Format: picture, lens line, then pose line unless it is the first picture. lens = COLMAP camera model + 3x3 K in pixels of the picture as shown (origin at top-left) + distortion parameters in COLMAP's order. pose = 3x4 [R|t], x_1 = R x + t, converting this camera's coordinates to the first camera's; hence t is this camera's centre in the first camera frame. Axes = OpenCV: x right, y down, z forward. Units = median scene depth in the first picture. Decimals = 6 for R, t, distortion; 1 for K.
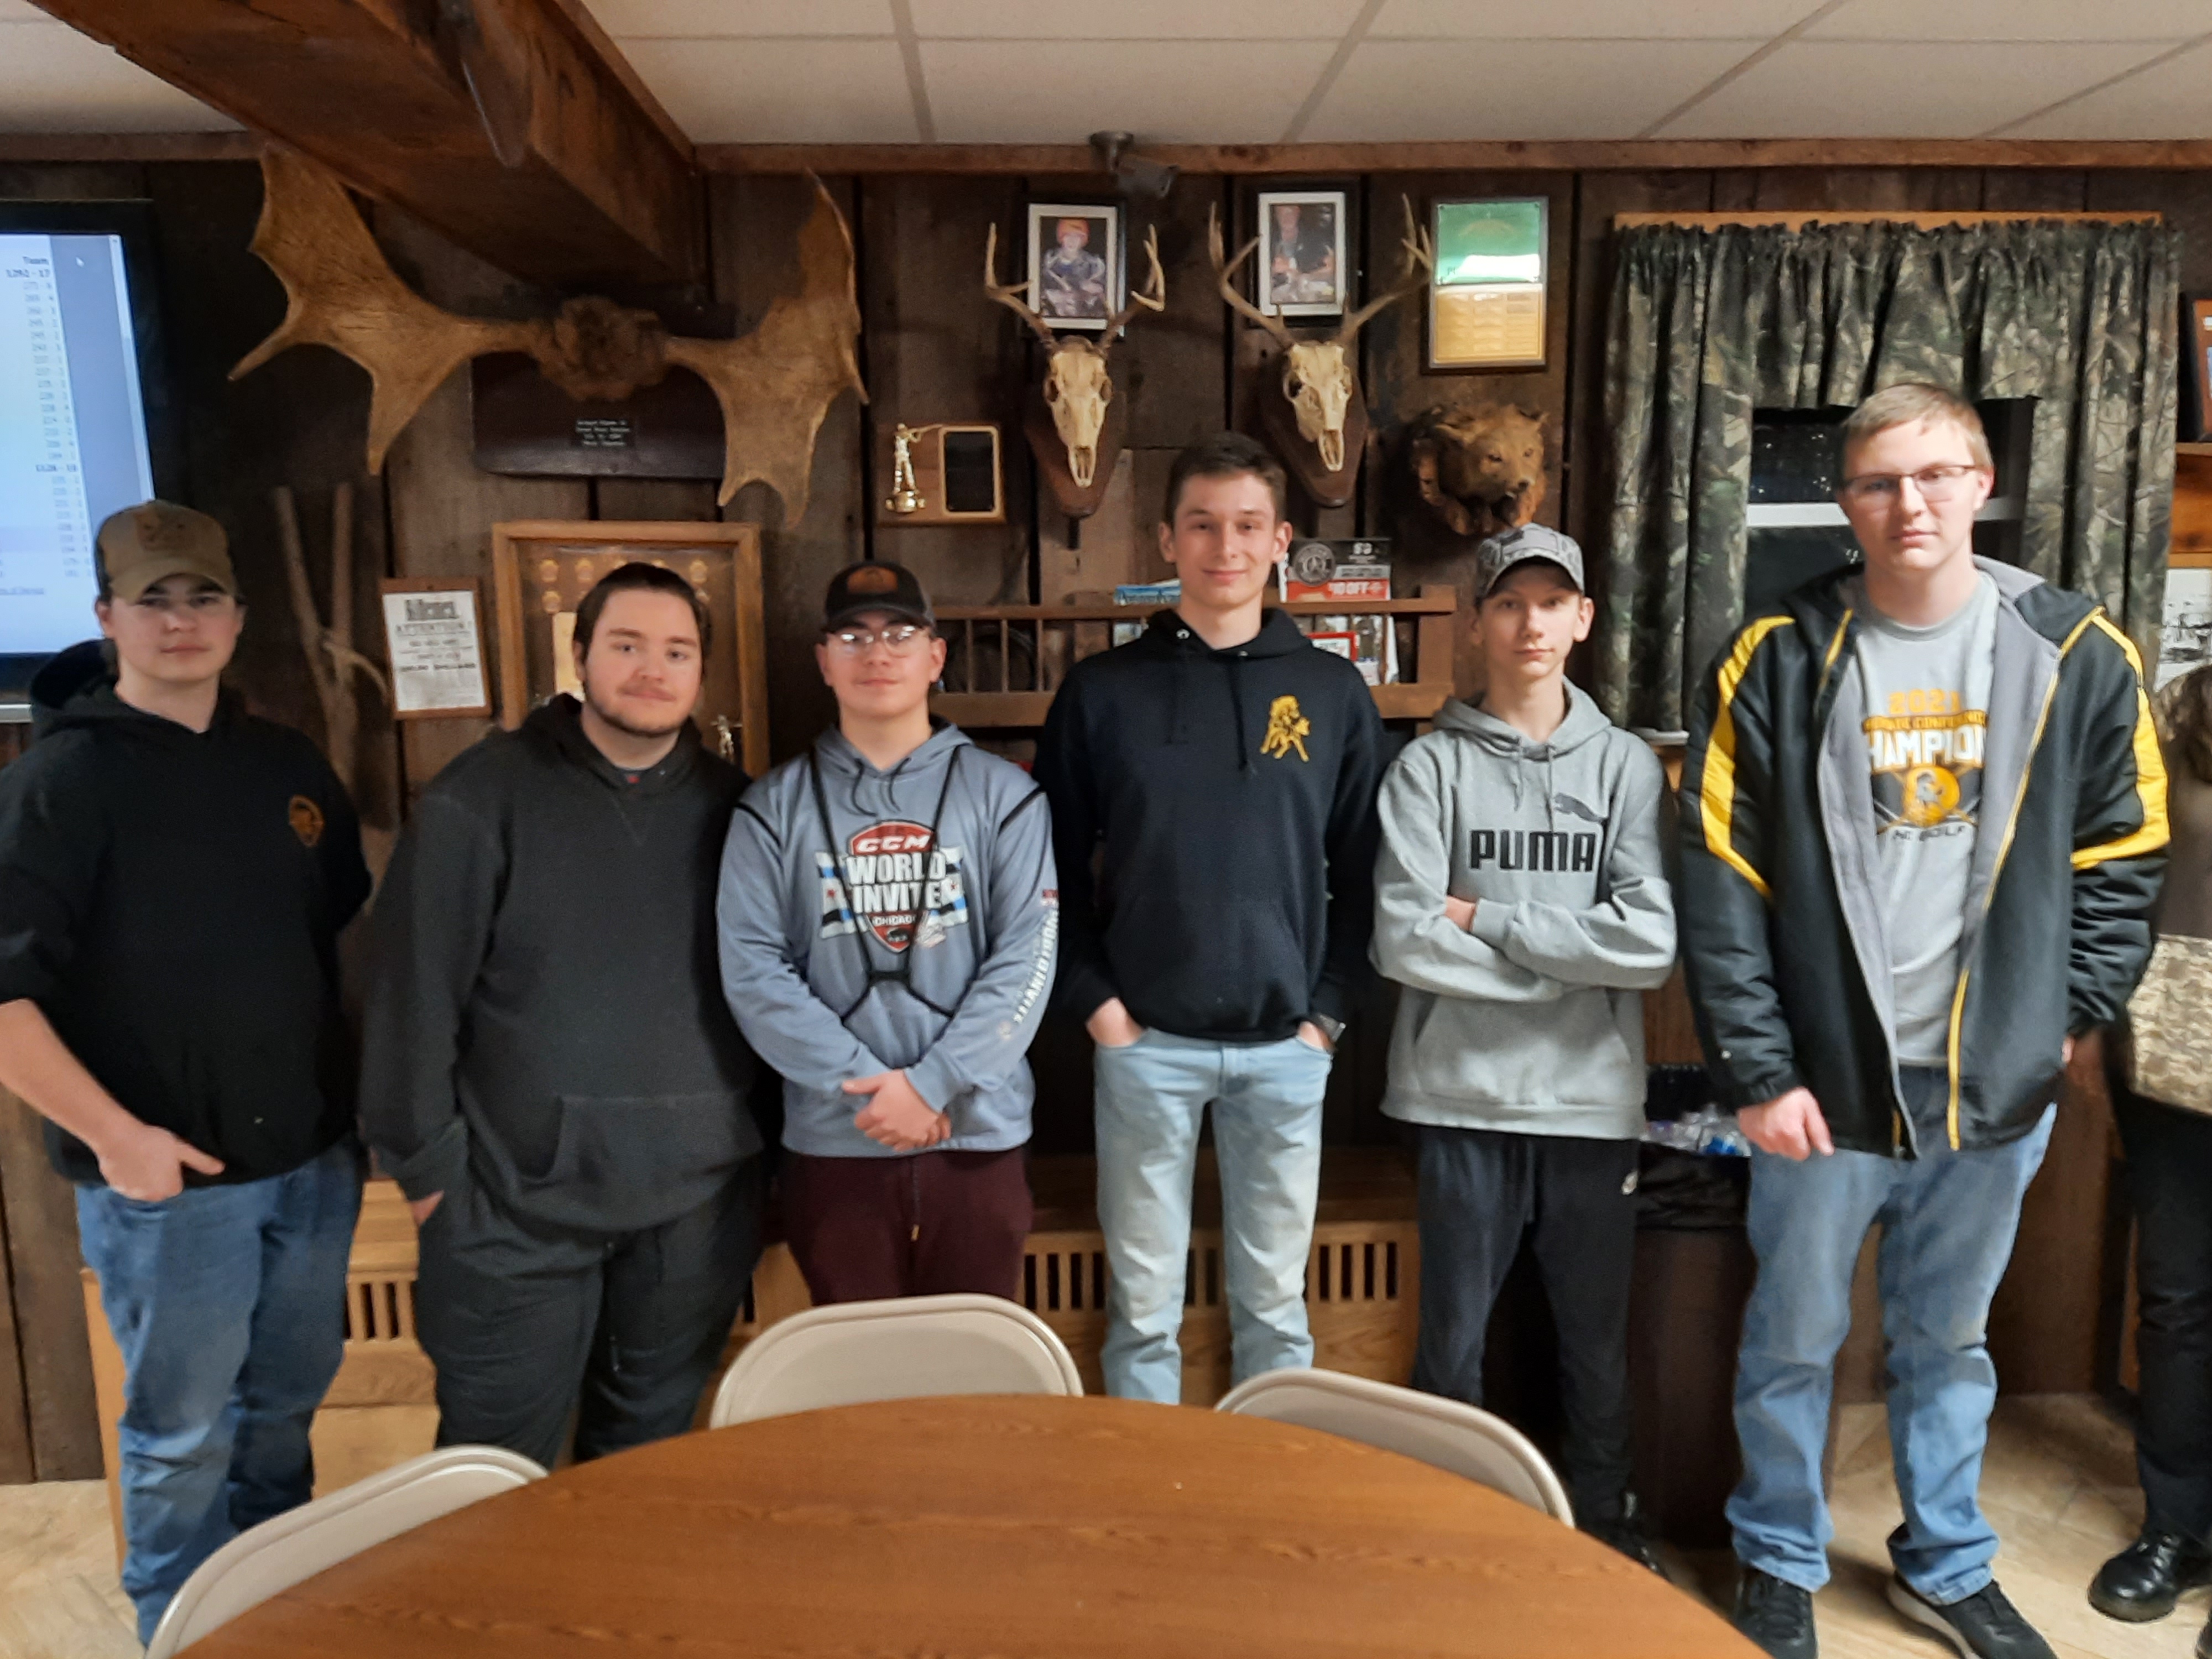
lens RADIAL K [[1672.3, 0, 1084.4], [0, 1672.3, 879.8], [0, 0, 1]] dist [0.036941, -0.076395]
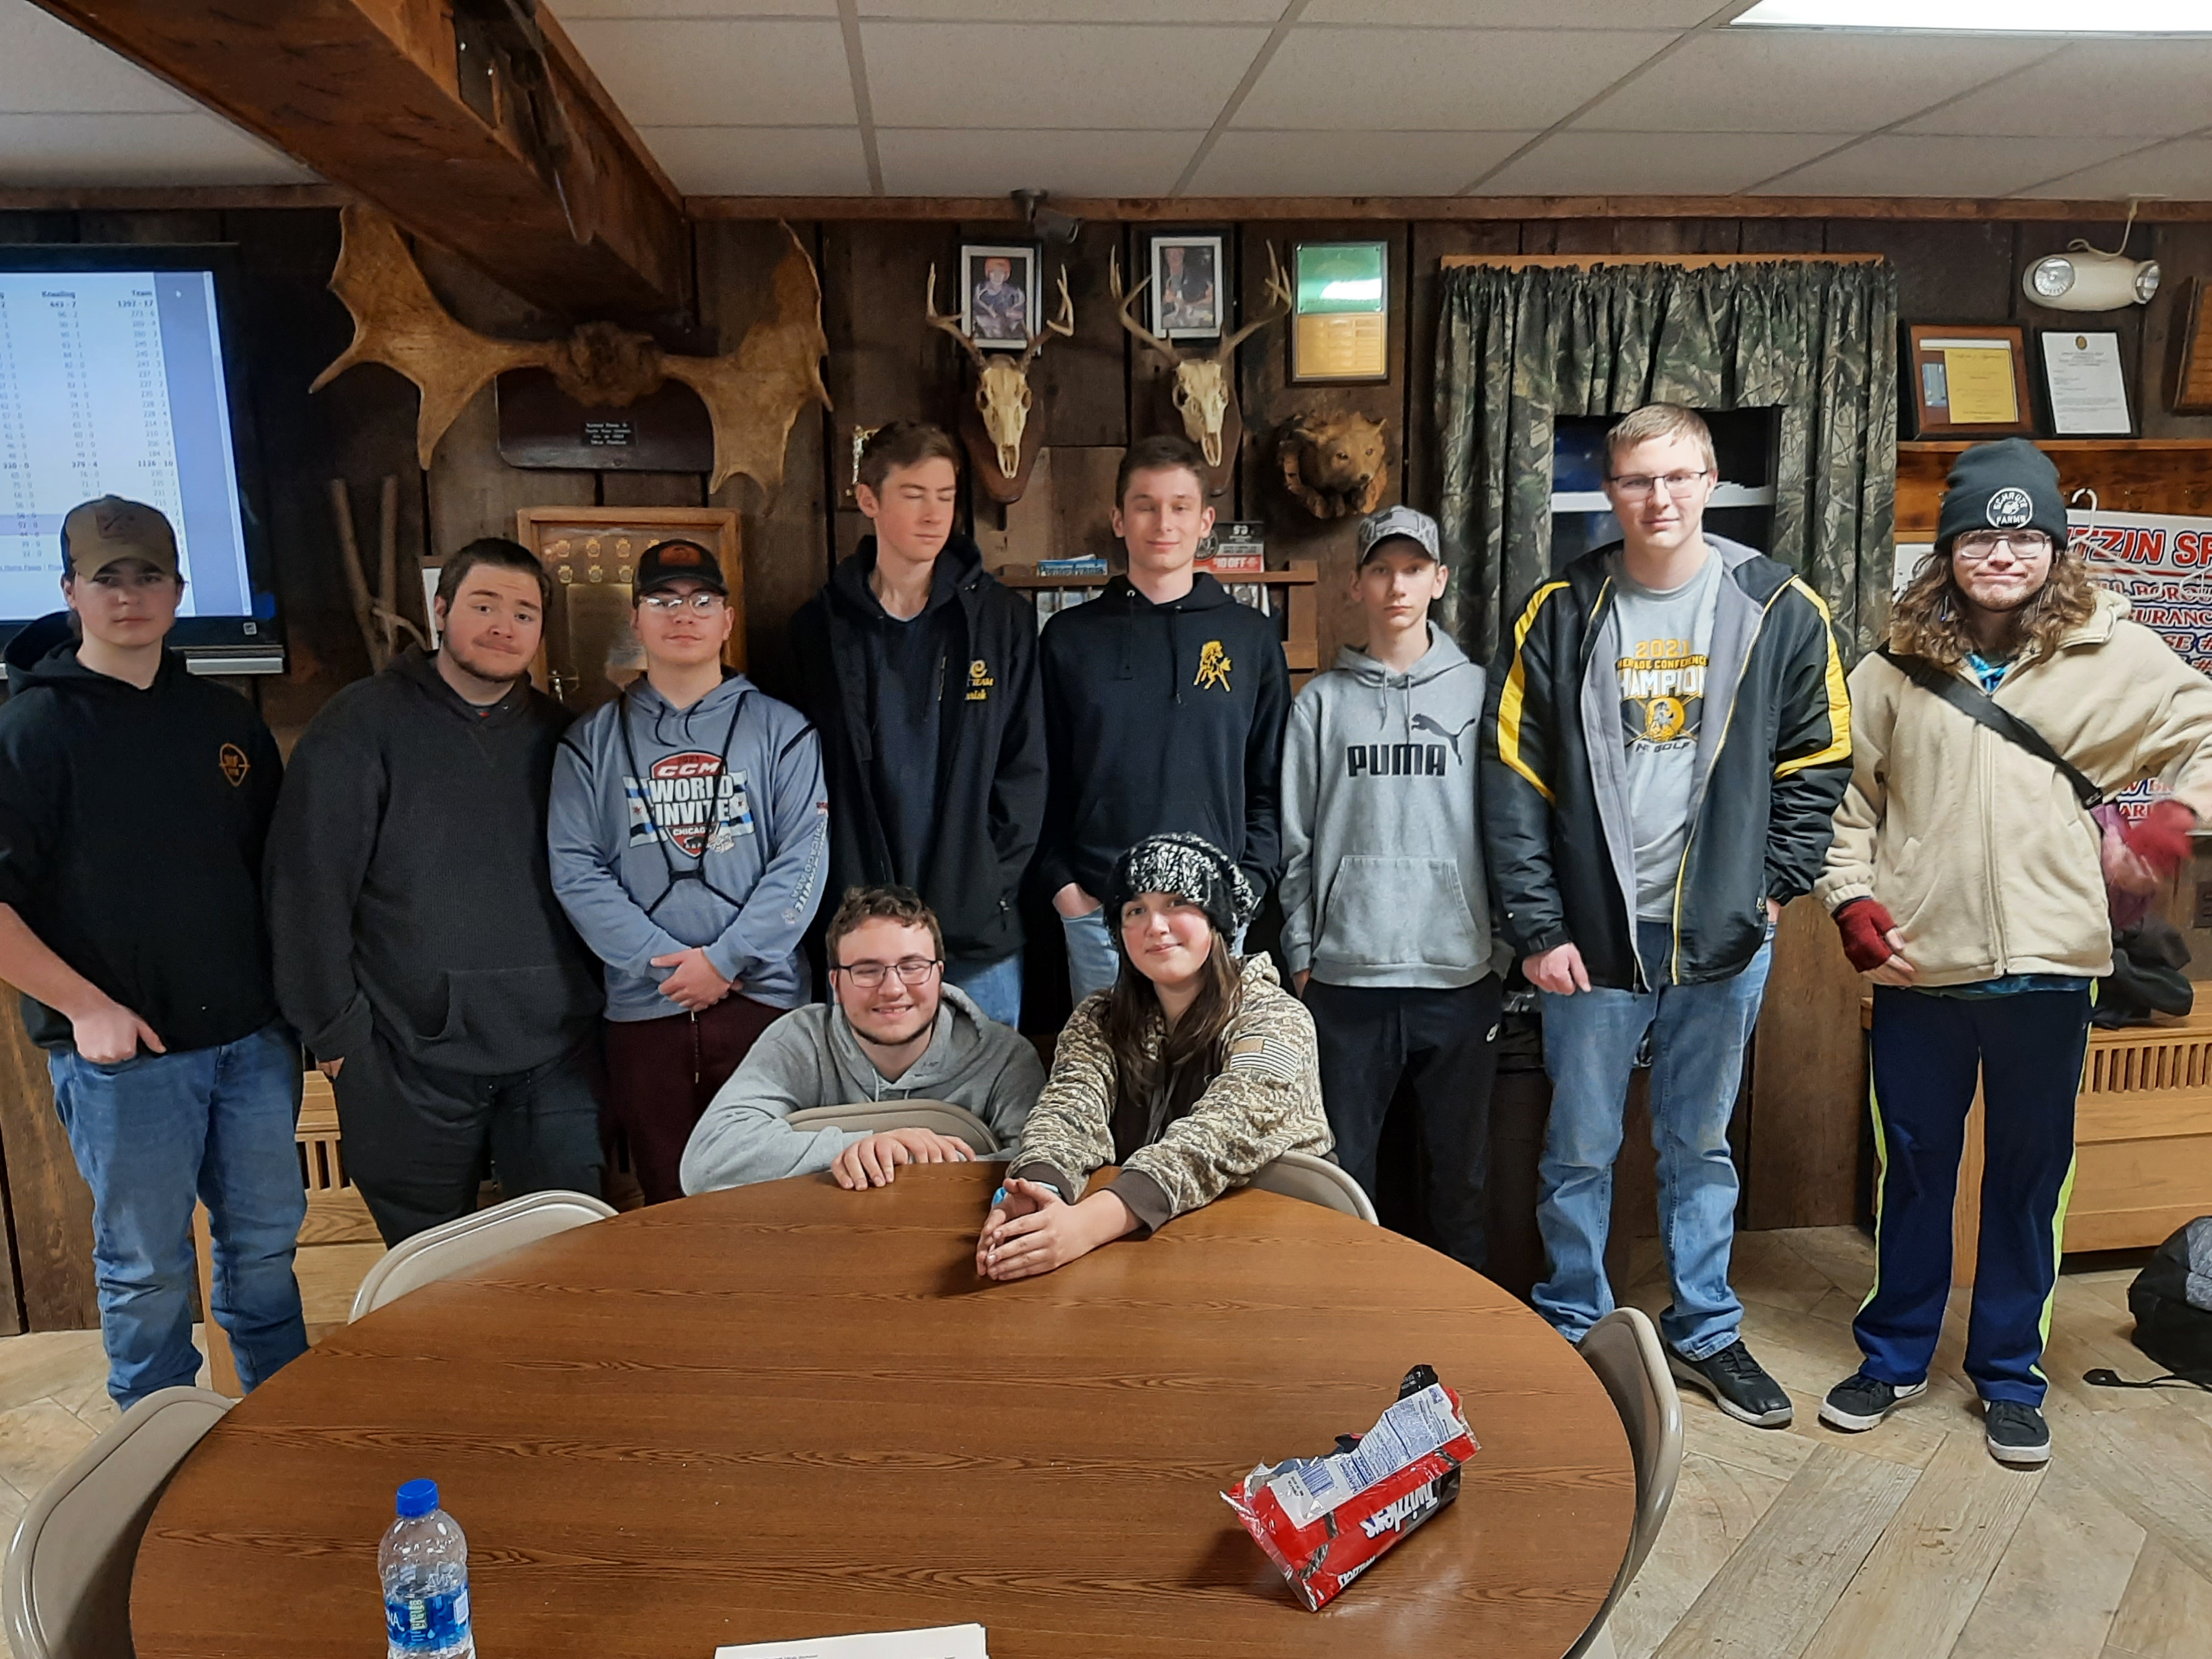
lens RADIAL K [[1692.5, 0, 1097.1], [0, 1692.5, 875.7], [0, 0, 1]] dist [0.024912, -0.063104]
pose [[0.998550, -0.012515, 0.052353, -0.005044], [0.012342, 0.999917, 0.003635, 0.048257], [-0.052395, -0.002984, 0.998622, -0.225362]]
